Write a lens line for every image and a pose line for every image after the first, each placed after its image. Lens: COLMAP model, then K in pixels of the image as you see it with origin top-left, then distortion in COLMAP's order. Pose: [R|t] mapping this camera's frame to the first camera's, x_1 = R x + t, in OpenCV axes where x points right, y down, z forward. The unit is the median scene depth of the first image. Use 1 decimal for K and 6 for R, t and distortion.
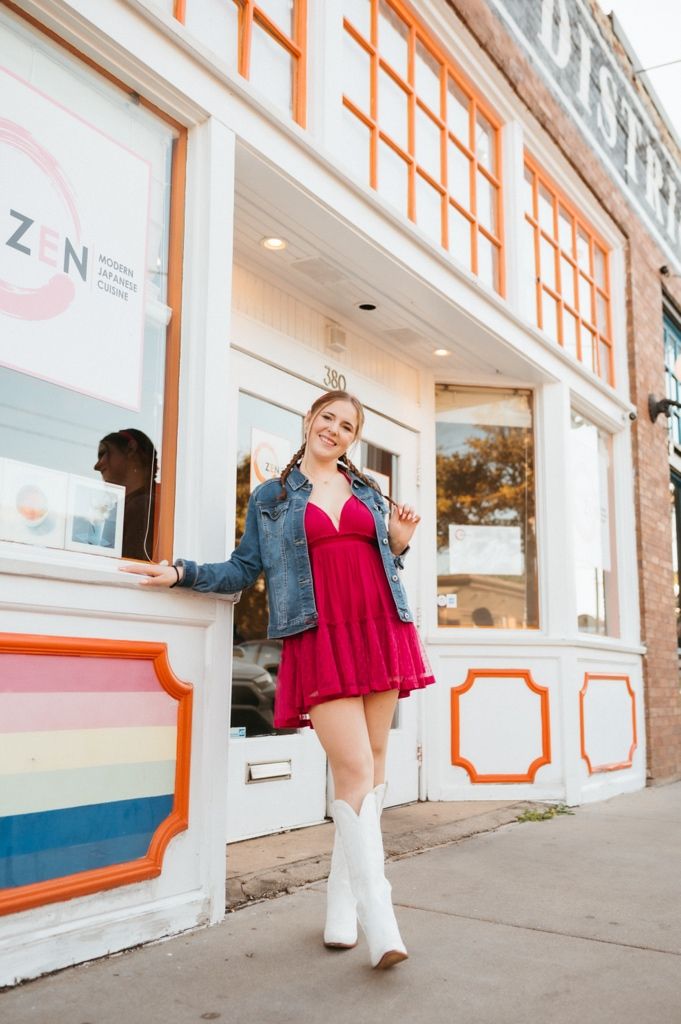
lens RADIAL K [[992.9, 0, 340.5], [0, 992.9, 512.0], [0, 0, 1]] dist [0.003392, -0.012097]
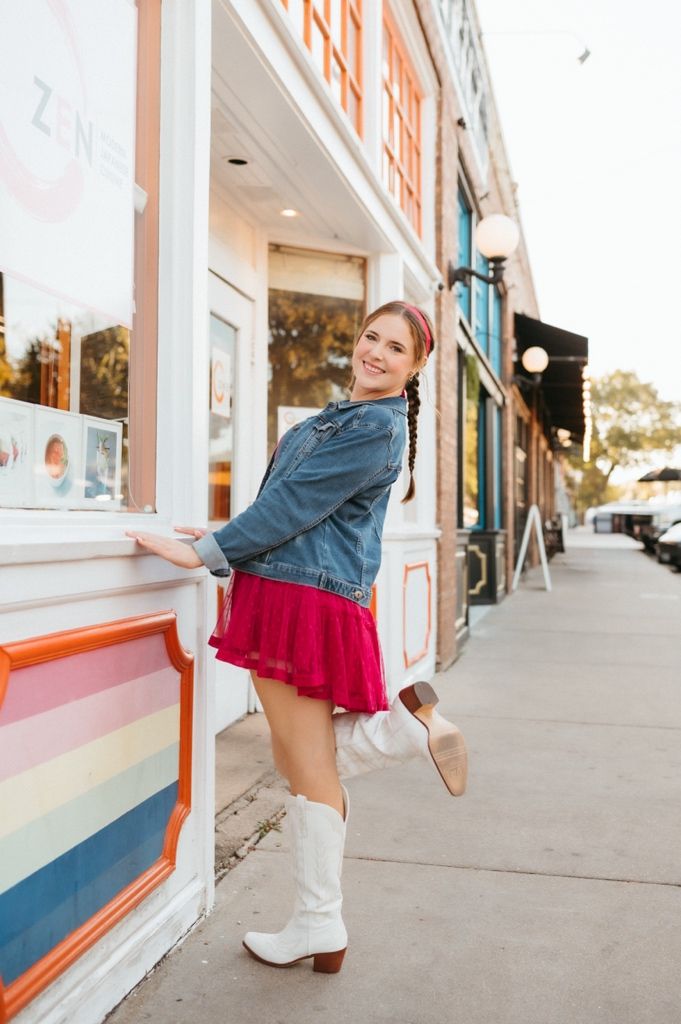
lens RADIAL K [[1123.4, 0, 389.0], [0, 1123.4, 463.5], [0, 0, 1]] dist [0.000317, -0.002464]
pose [[0.925780, 0.014787, 0.377773, -0.192792], [-0.060675, 0.992094, 0.109858, -0.057297], [-0.373162, -0.124626, 0.919358, 0.030311]]
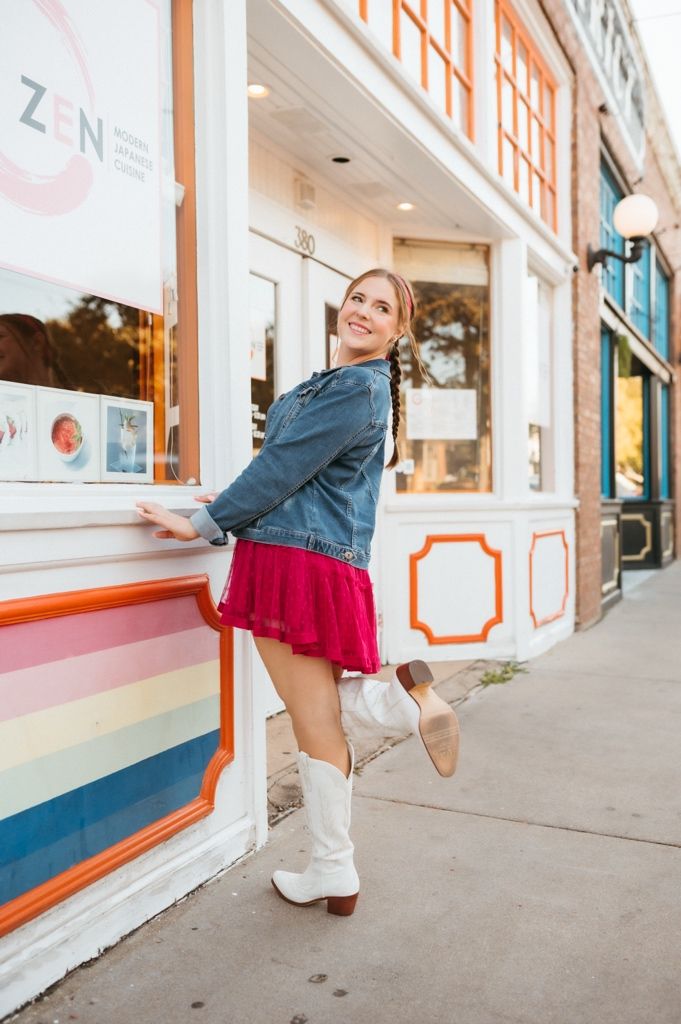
lens RADIAL K [[976.0, 0, 340.5], [0, 976.0, 512.0], [0, 0, 1]] dist [-0.001127, -0.004192]
pose [[0.991246, -0.020576, 0.130418, -0.088247], [-0.003940, 0.982733, 0.184989, -0.048524], [-0.131972, -0.183883, 0.974048, 0.056662]]
